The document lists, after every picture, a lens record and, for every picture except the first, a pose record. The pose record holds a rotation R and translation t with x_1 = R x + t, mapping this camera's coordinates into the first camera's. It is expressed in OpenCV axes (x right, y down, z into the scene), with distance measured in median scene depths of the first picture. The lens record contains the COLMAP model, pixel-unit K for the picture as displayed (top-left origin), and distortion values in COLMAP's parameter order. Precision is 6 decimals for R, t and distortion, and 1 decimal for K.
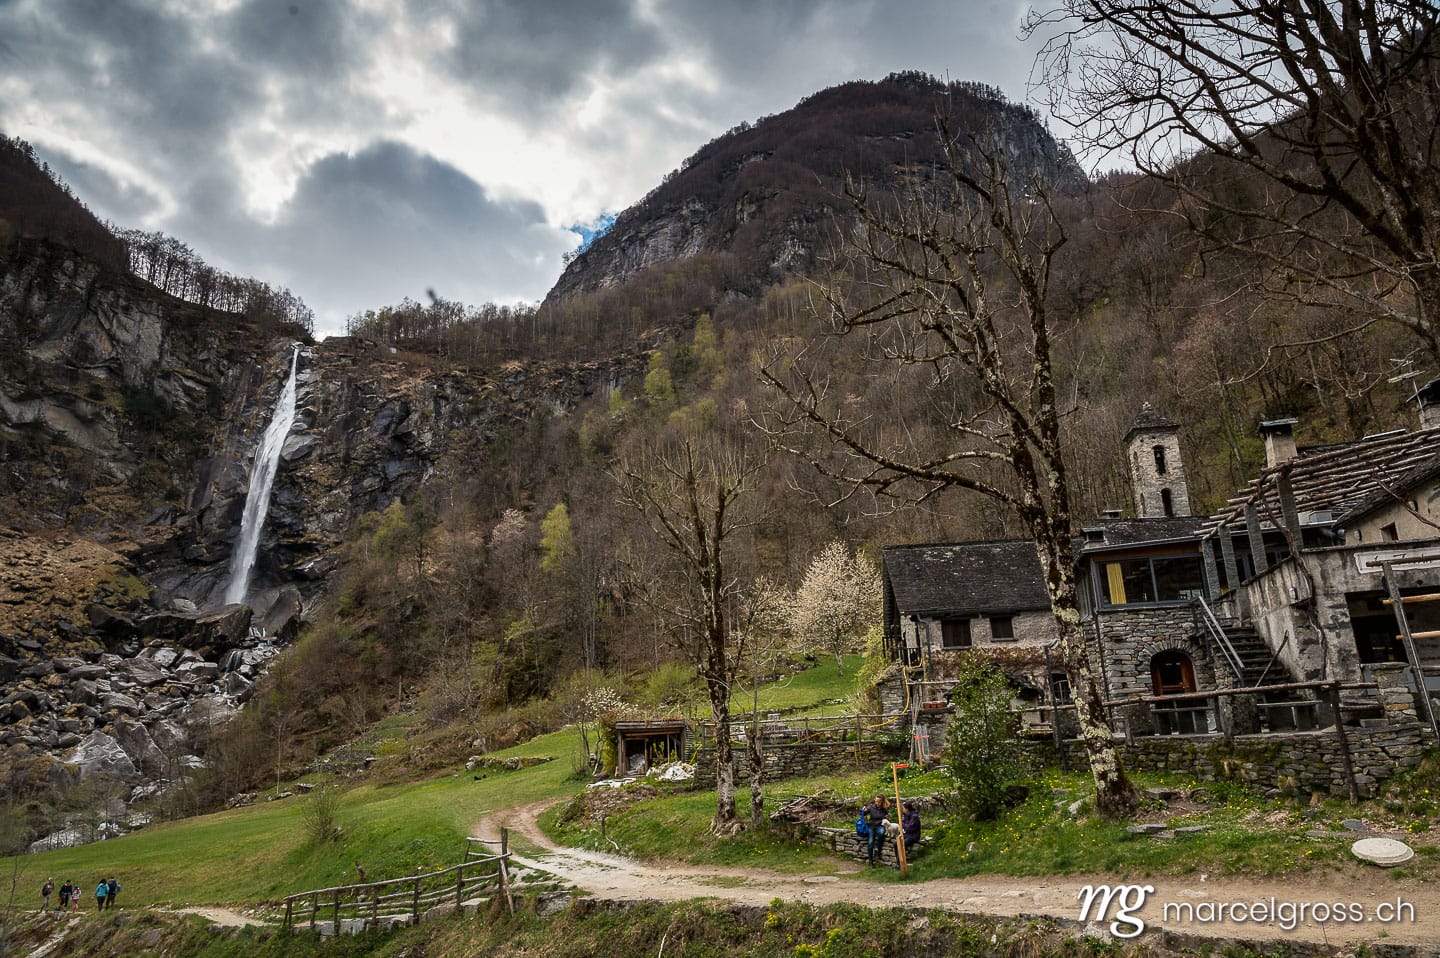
lens RADIAL K [[974.1, 0, 720.0], [0, 974.1, 479.0], [0, 0, 1]] dist [-0.002379, 0.003421]
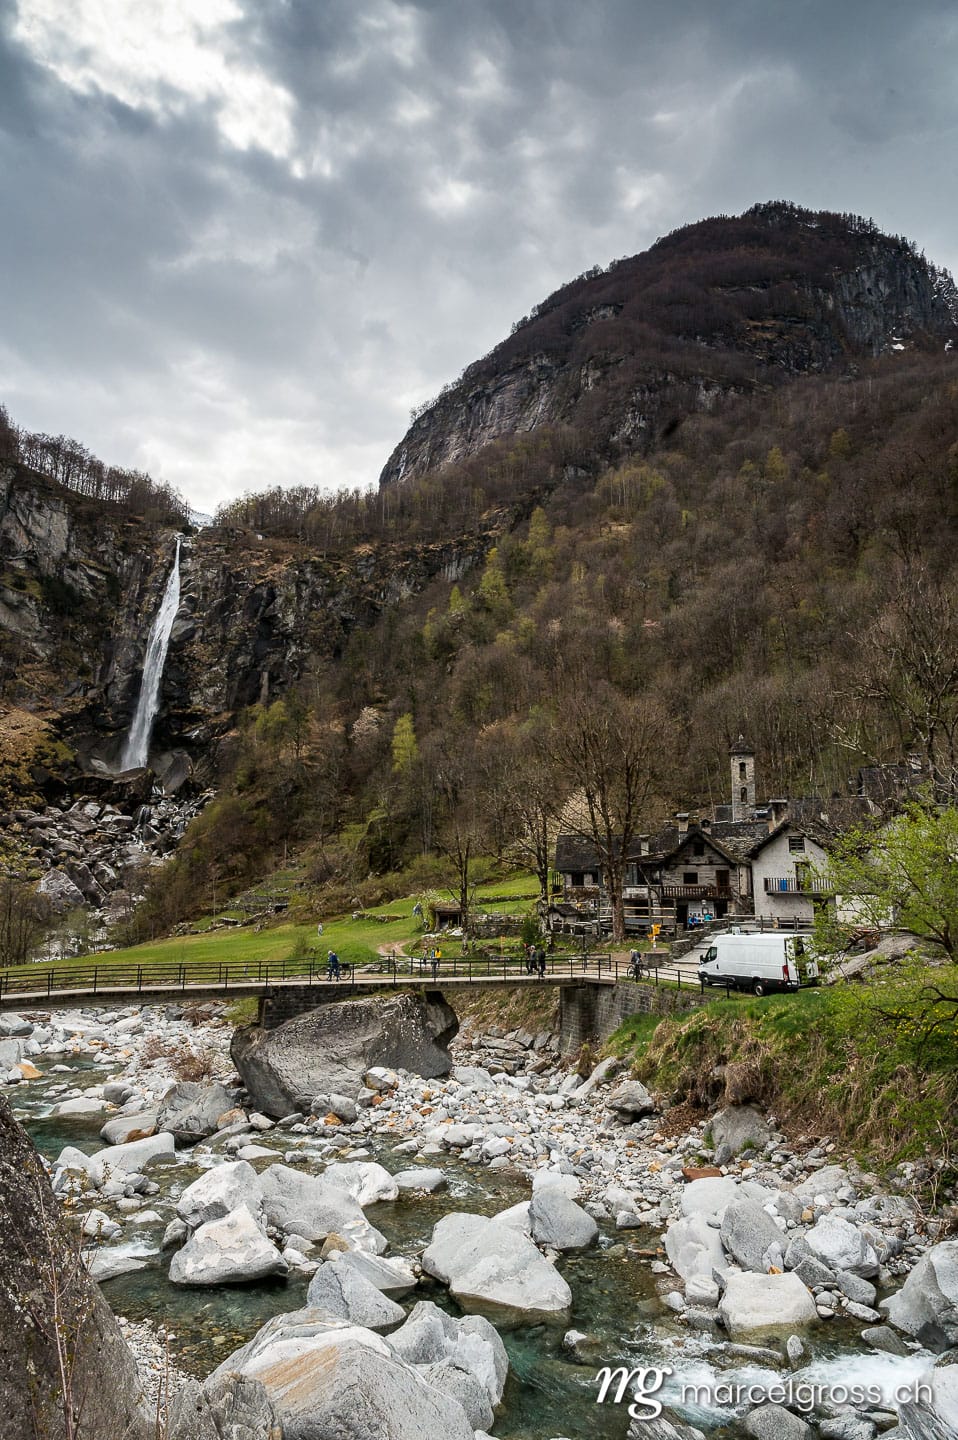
lens RADIAL K [[1001.1, 0, 475.3], [0, 1001.1, 712.8], [0, 0, 1]] dist [-0.003946, 0.001501]
pose [[0.995574, 0.027640, -0.089825, 0.024240], [-0.019046, 0.995280, 0.095161, -0.056606], [0.092031, -0.093029, 0.991401, -0.166952]]
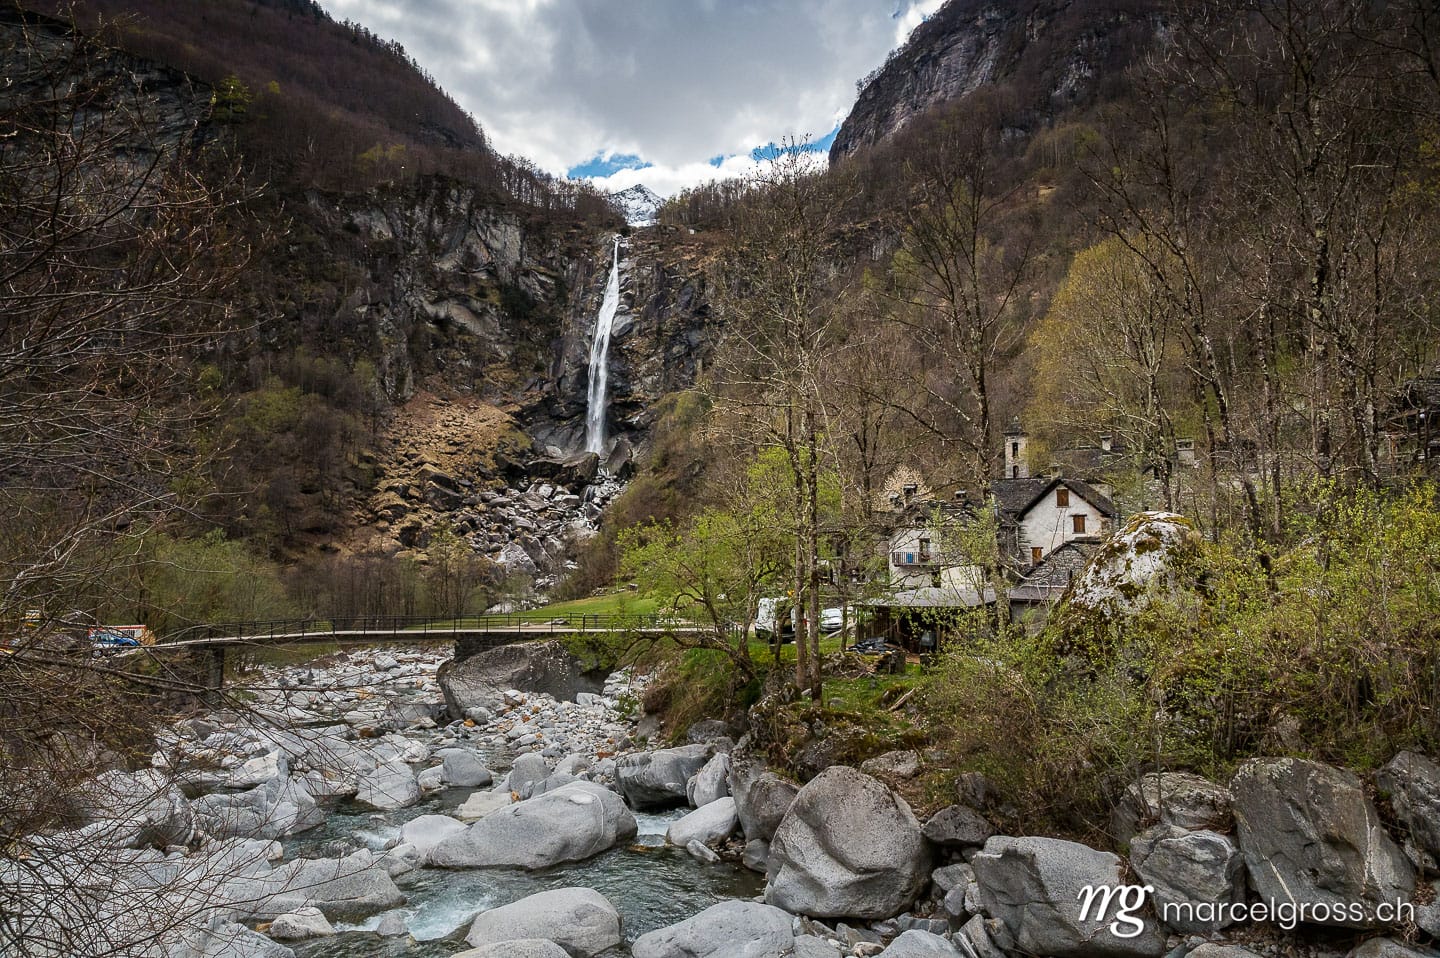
lens RADIAL K [[974.1, 0, 720.0], [0, 974.1, 479.0], [0, 0, 1]] dist [-0.002379, 0.003421]
pose [[0.947868, 0.013068, -0.318395, 0.099716], [0.048771, 0.981438, 0.185474, -0.067710], [0.314908, -0.191333, 0.929637, -0.190927]]
